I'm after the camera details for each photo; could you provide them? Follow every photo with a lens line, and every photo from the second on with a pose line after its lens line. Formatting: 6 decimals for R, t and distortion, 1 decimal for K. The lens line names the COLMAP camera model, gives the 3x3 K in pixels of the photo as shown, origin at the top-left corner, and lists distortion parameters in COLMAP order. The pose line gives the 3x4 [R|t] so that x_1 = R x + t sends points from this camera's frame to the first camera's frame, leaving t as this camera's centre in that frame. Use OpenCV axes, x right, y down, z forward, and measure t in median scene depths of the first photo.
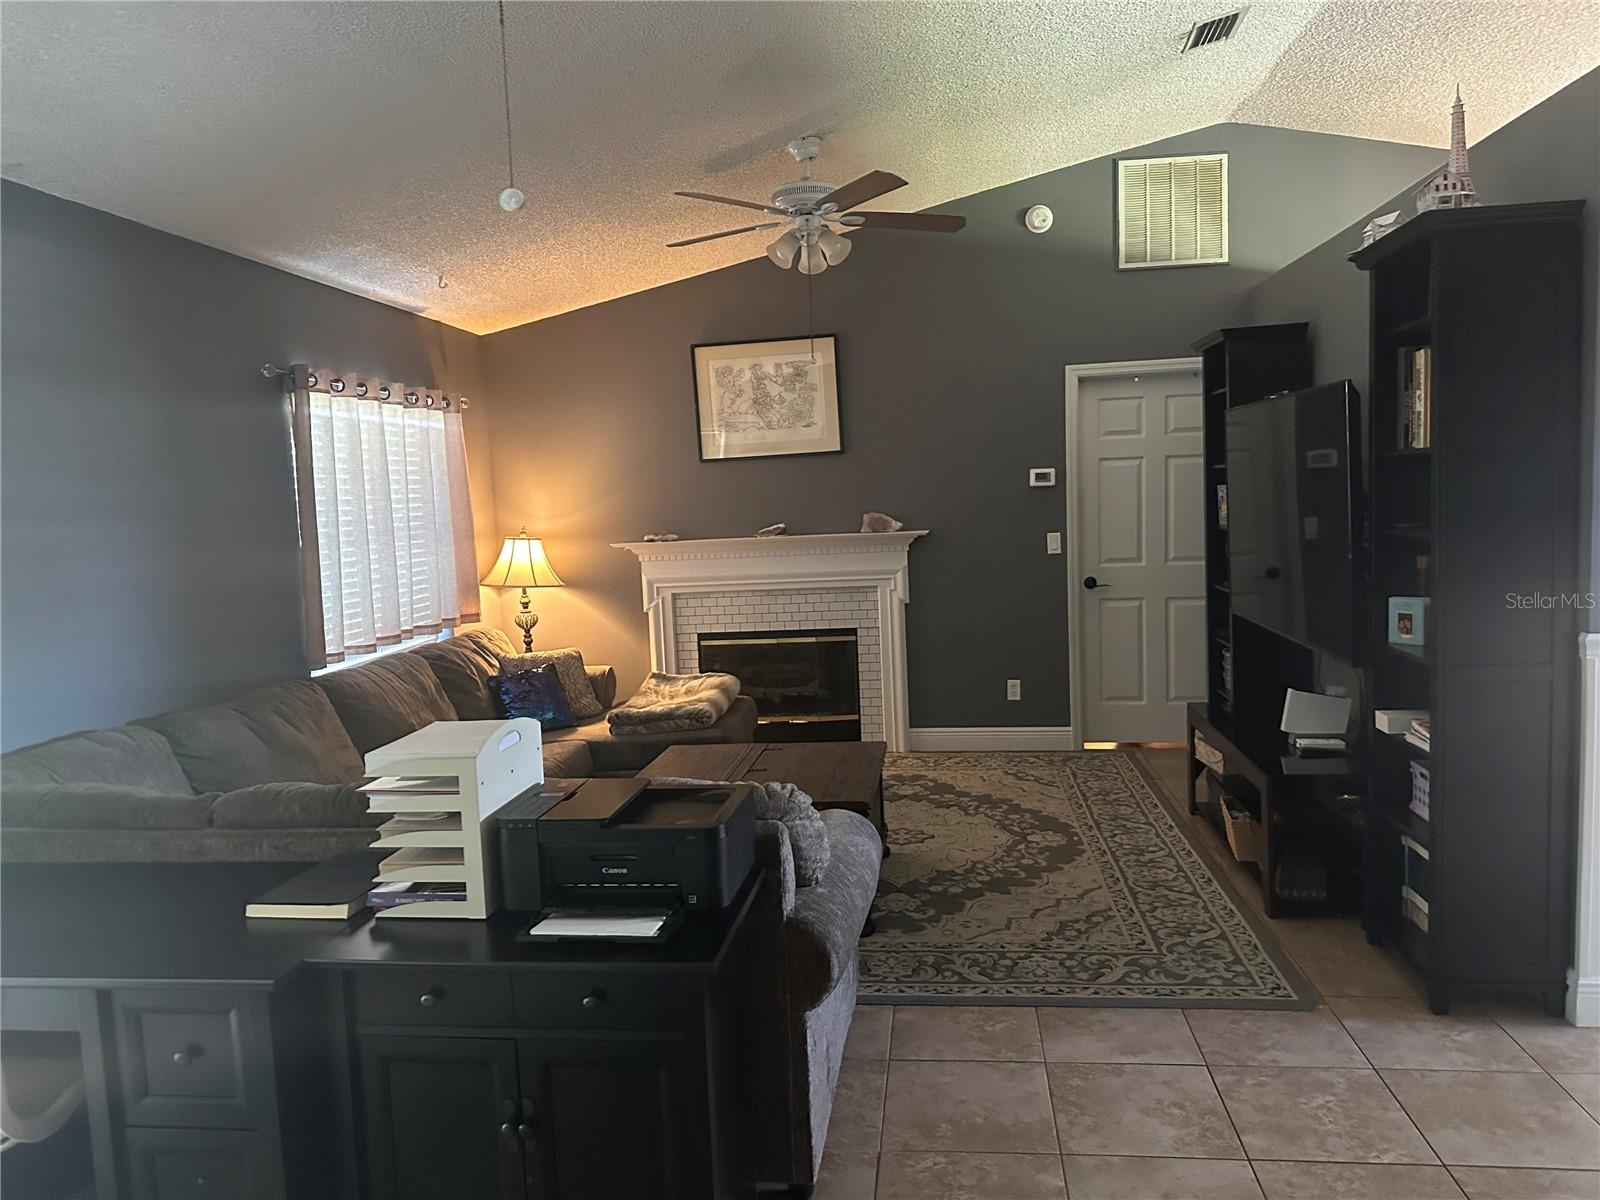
lens RADIAL K [[1106.7, 0, 807.5], [0, 1106.7, 576.9], [0, 0, 1]] dist [0.167135, -0.304091]
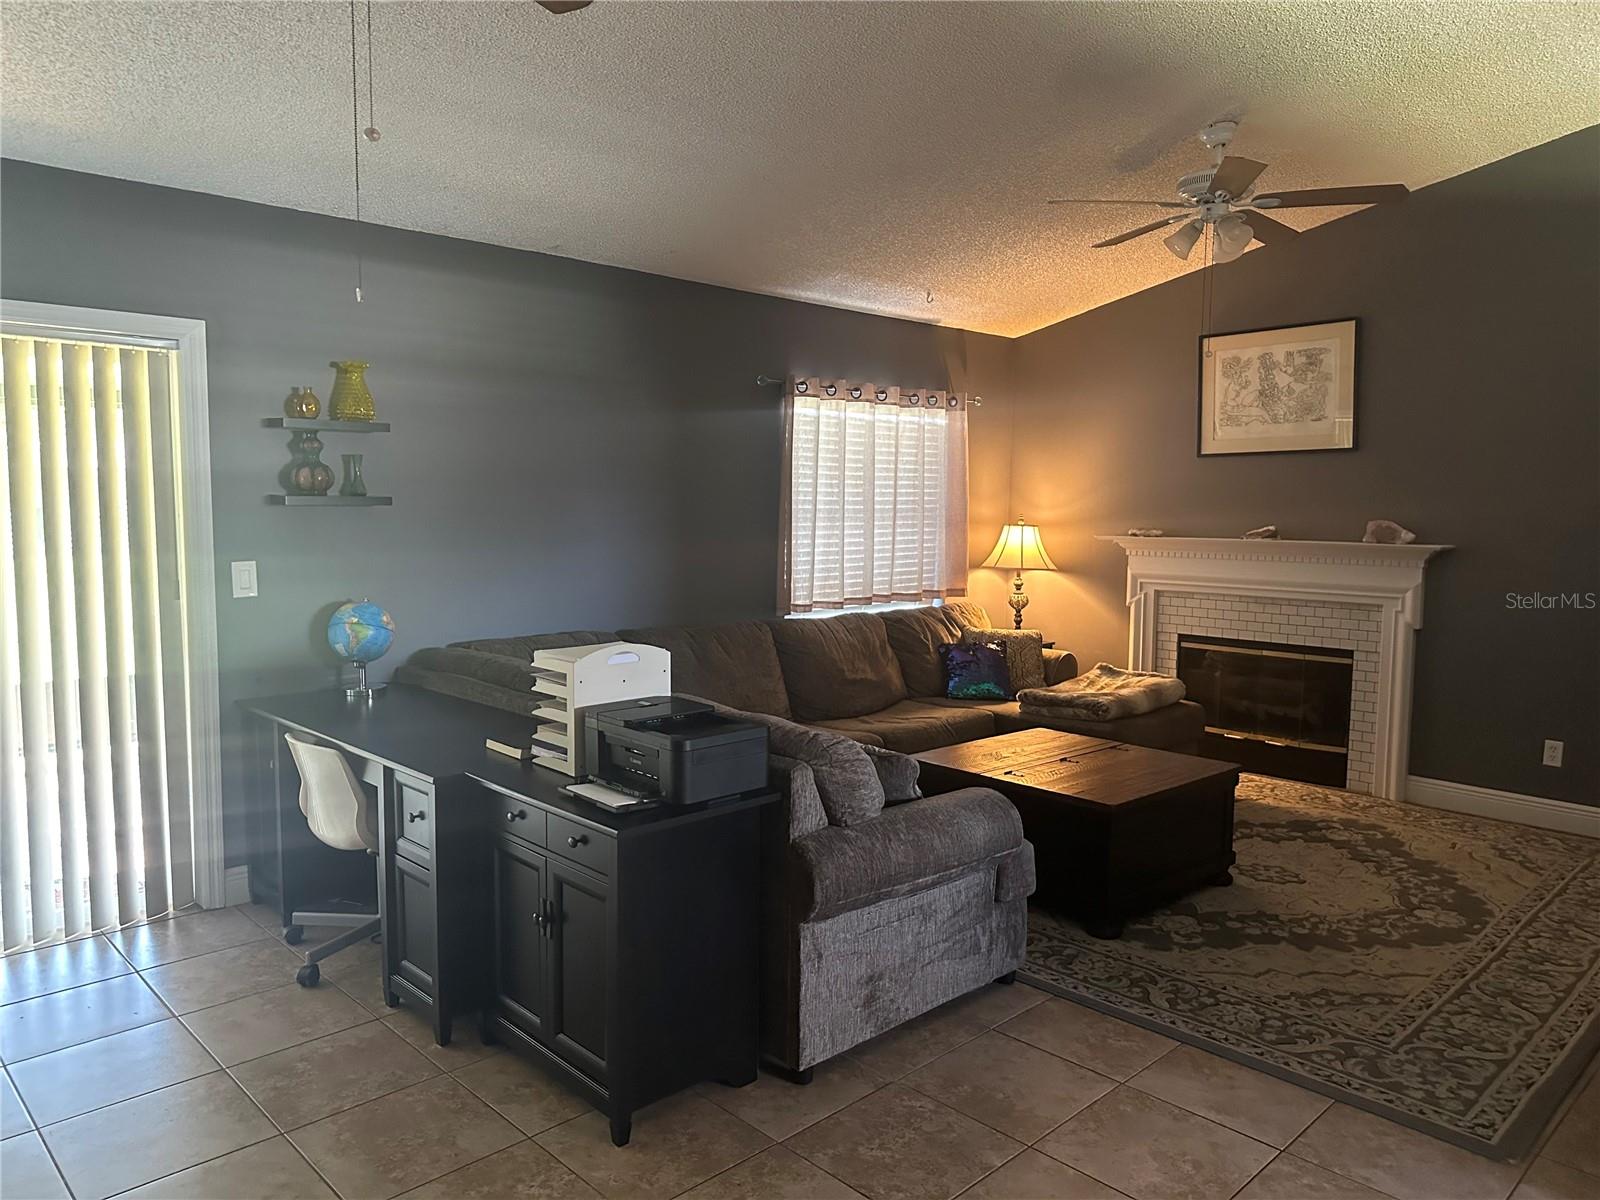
lens RADIAL K [[1119.2, 0, 793.5], [0, 1119.2, 576.0], [0, 0, 1]] dist [0.052273, -0.060639]
pose [[0.769313, 0.092477, -0.632143, 0.306660], [-0.087218, 0.995407, 0.039476, -0.010502], [0.632890, 0.024765, 0.773845, 0.030370]]
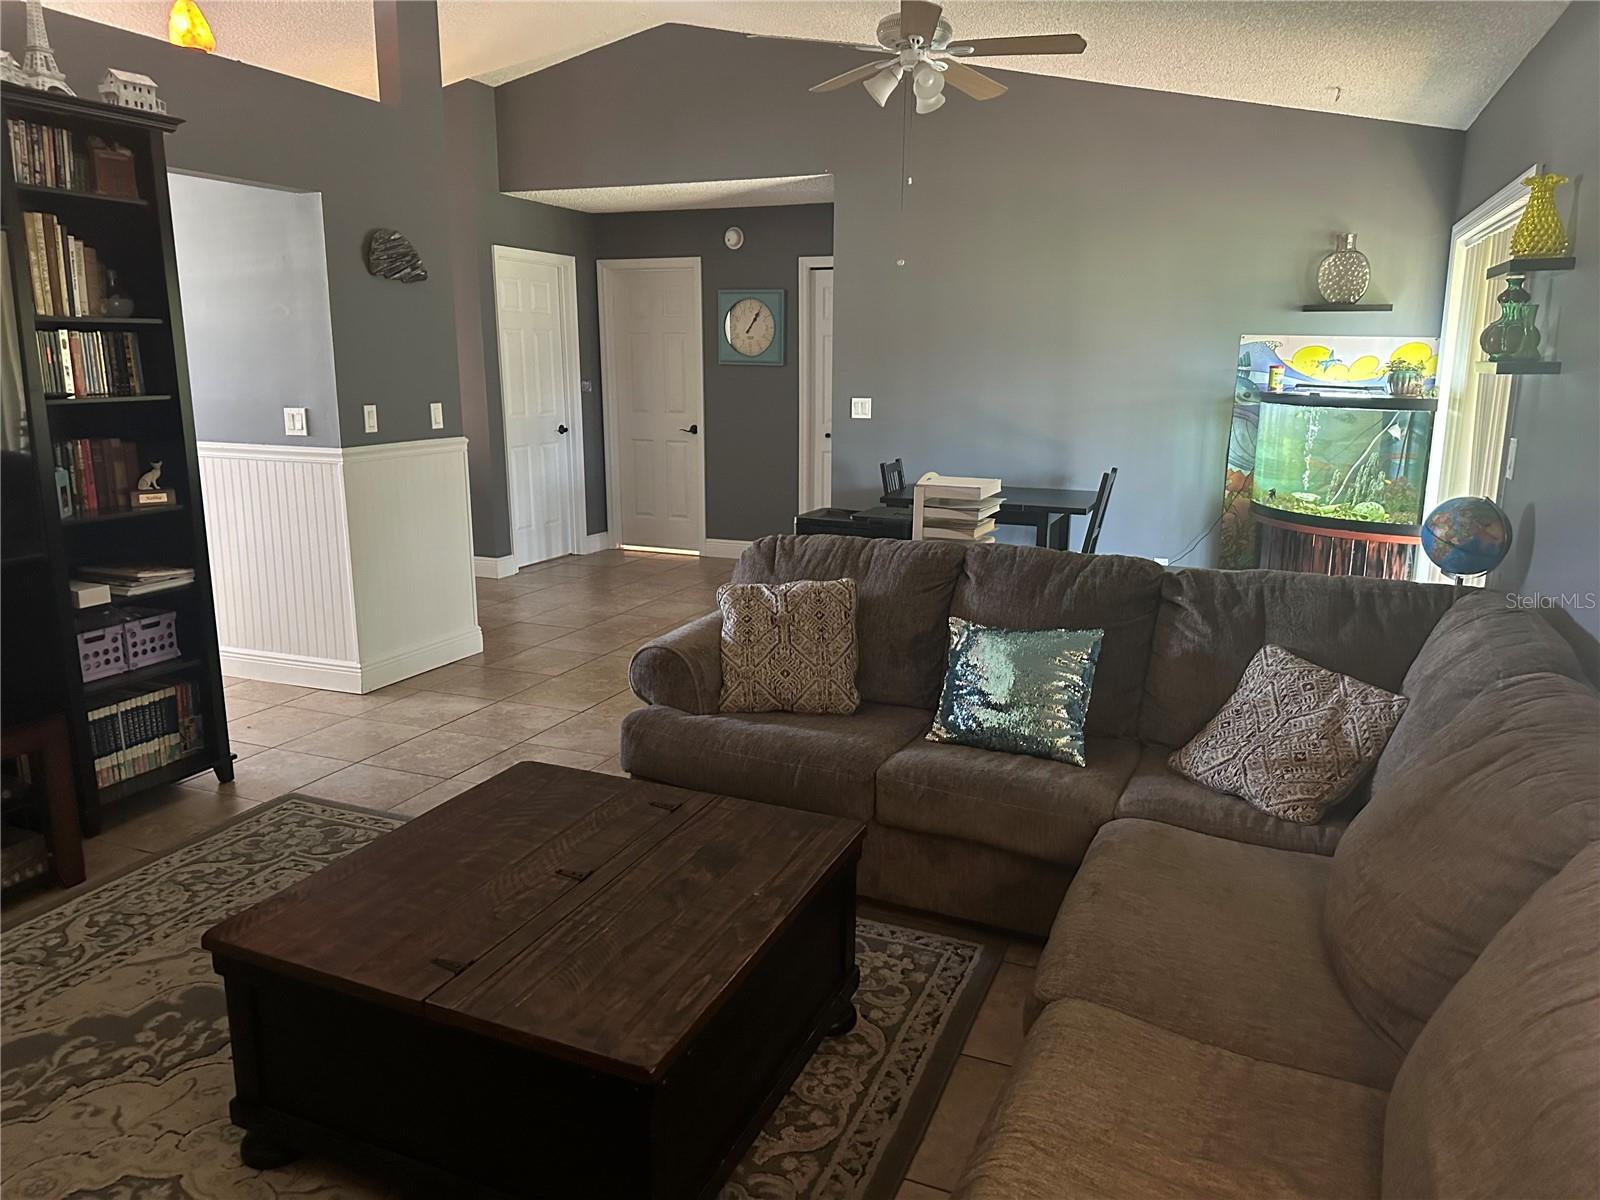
lens RADIAL K [[1119.2, 0, 793.5], [0, 1119.2, 576.0], [0, 0, 1]] dist [0.052273, -0.060639]
pose [[-0.959044, -0.022702, 0.282344, -0.224240], [0.054088, 0.963764, 0.261214, -0.072148], [-0.278044, 0.265787, -0.923065, 1.098595]]
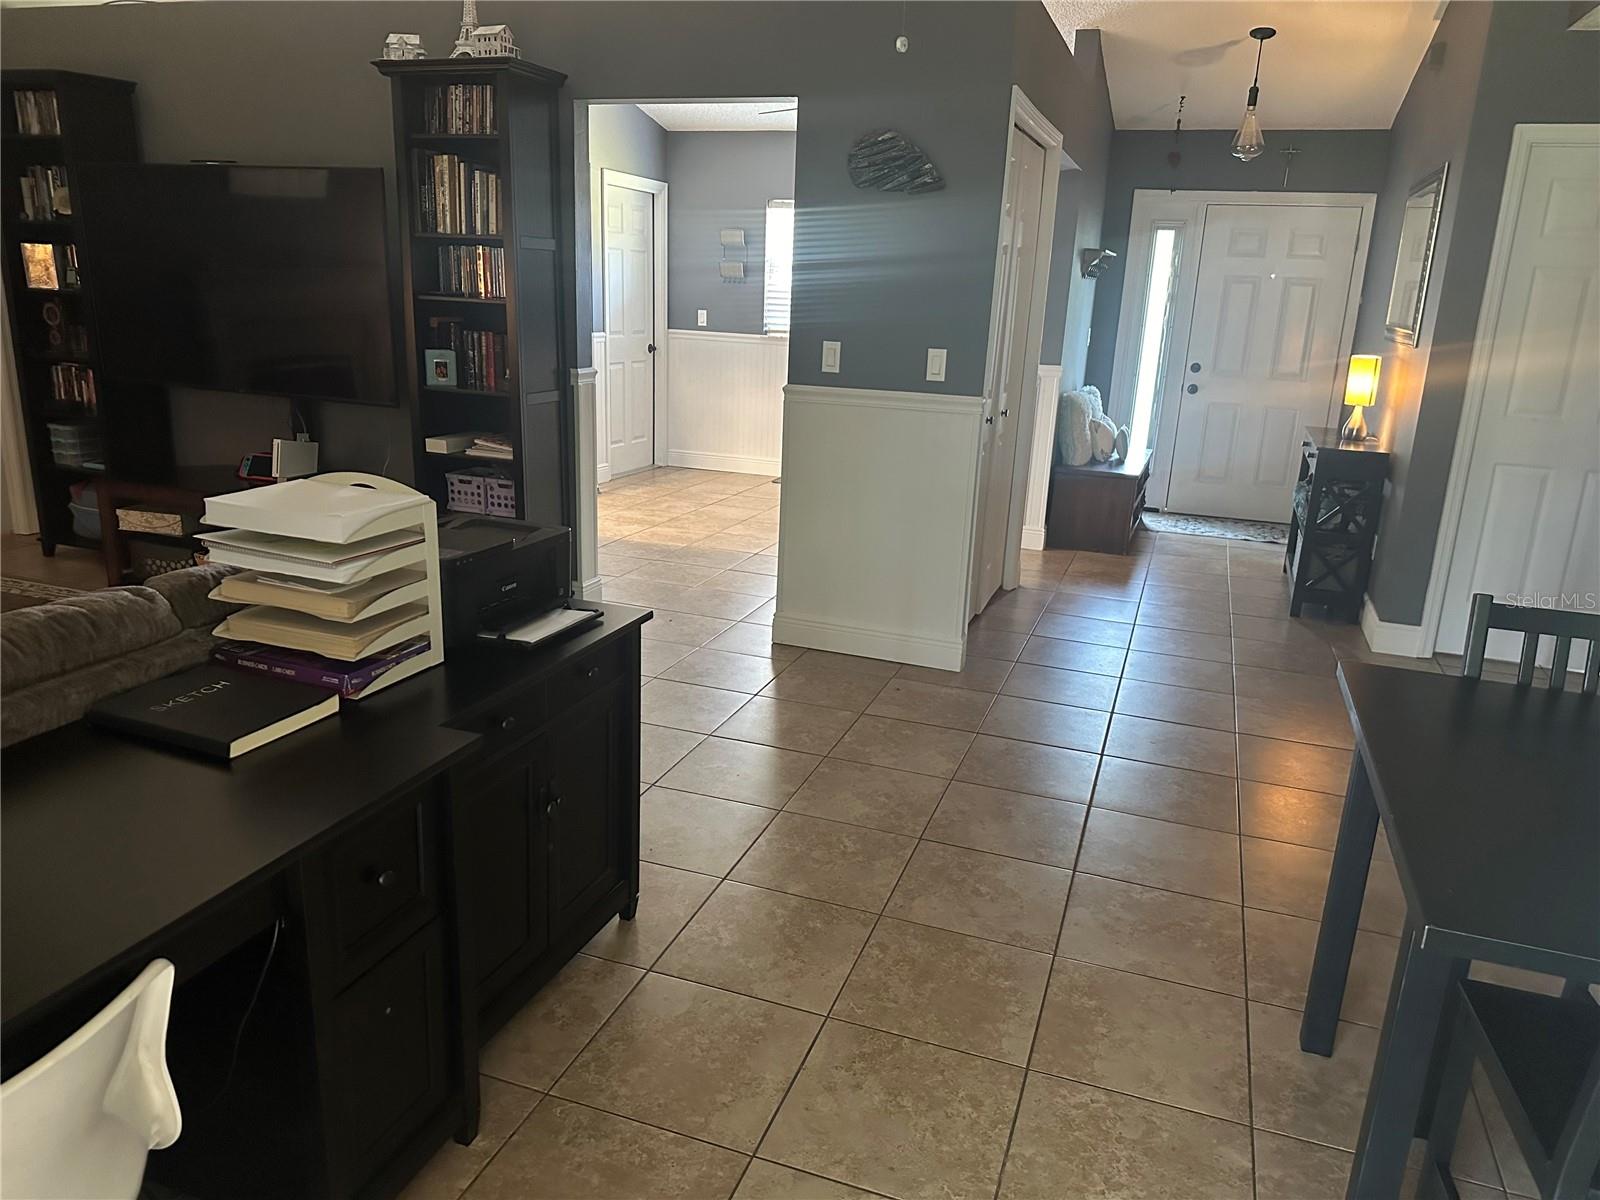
lens RADIAL K [[1119.2, 0, 793.5], [0, 1119.2, 576.0], [0, 0, 1]] dist [0.052273, -0.060639]
pose [[0.234287, -0.202171, 0.950913, -0.429646], [0.027393, 0.979122, 0.201419, 0.014558], [-0.971781, -0.021142, 0.234934, 0.177932]]
